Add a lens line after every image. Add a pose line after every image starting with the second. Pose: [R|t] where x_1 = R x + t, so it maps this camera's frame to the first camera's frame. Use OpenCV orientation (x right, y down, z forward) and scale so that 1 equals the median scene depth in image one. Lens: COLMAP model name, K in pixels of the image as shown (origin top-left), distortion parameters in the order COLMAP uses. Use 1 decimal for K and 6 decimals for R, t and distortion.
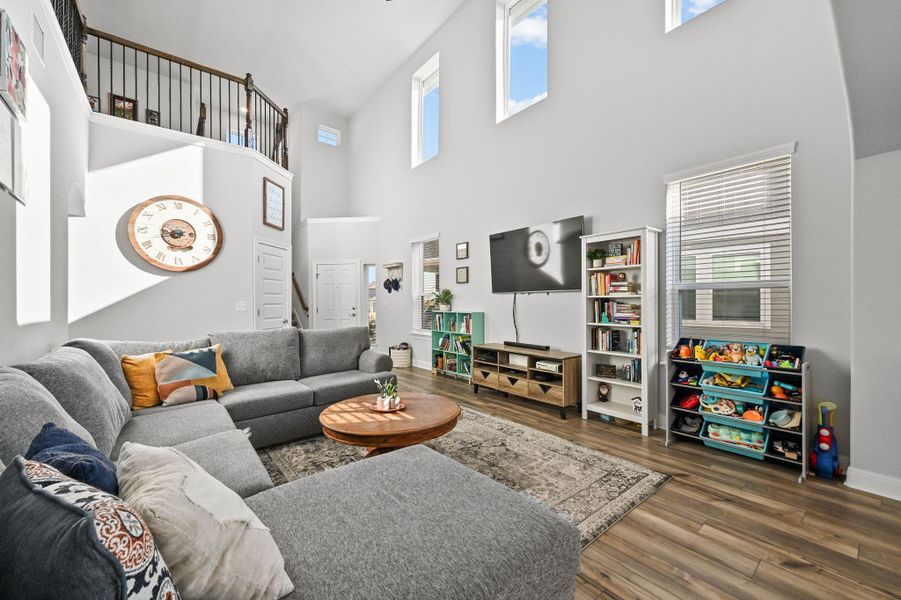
lens RADIAL K [[359.4, 0, 454.9], [0, 359.4, 300.2], [0, 0, 1]] dist [0.002682, 0.000769]
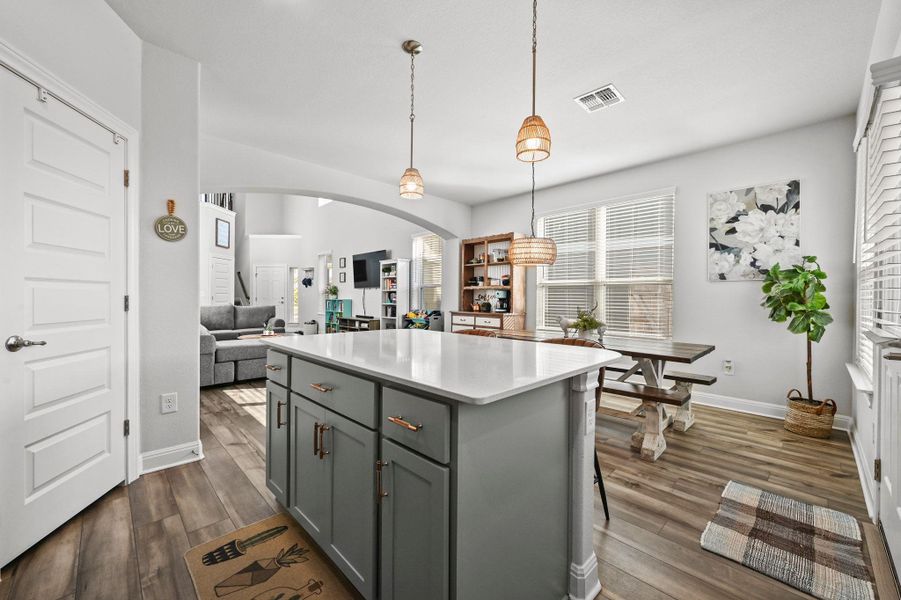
lens RADIAL K [[359.4, 0, 456.0], [0, 359.4, 300.1], [0, 0, 1]] dist [0.002682, 0.000769]
pose [[0.995803, 0.009879, 0.090983, 0.571407], [-0.010952, 0.999876, 0.011308, 0.016060], [-0.090860, -0.012257, 0.995788, -1.026145]]
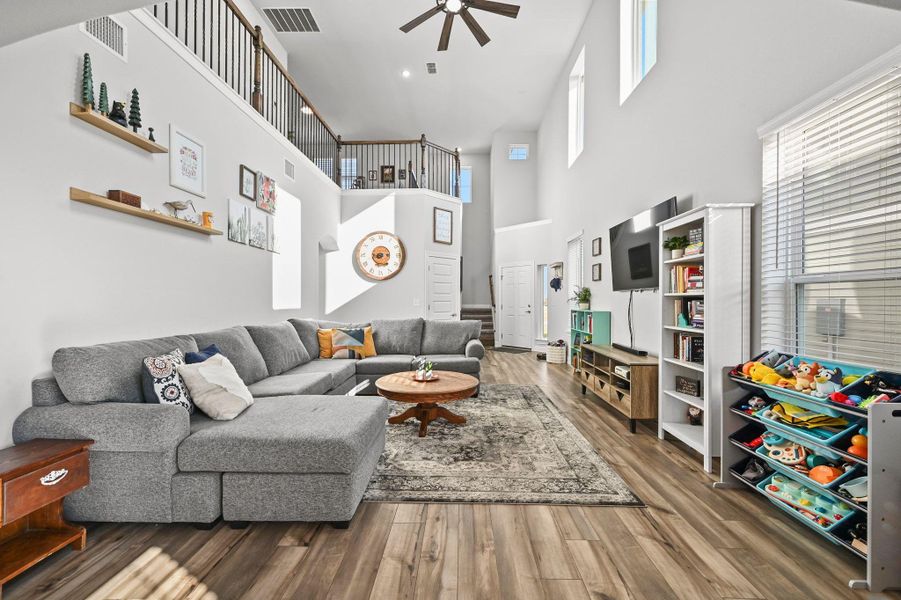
lens RADIAL K [[359.4, 0, 452.4], [0, 359.4, 300.1], [0, 0, 1]] dist [0.002682, 0.000769]
pose [[0.756737, 0.004129, -0.653707, 0.516935], [-0.001794, 0.999989, 0.004240, 0.000165], [0.653717, -0.002036, 0.756736, 0.037370]]
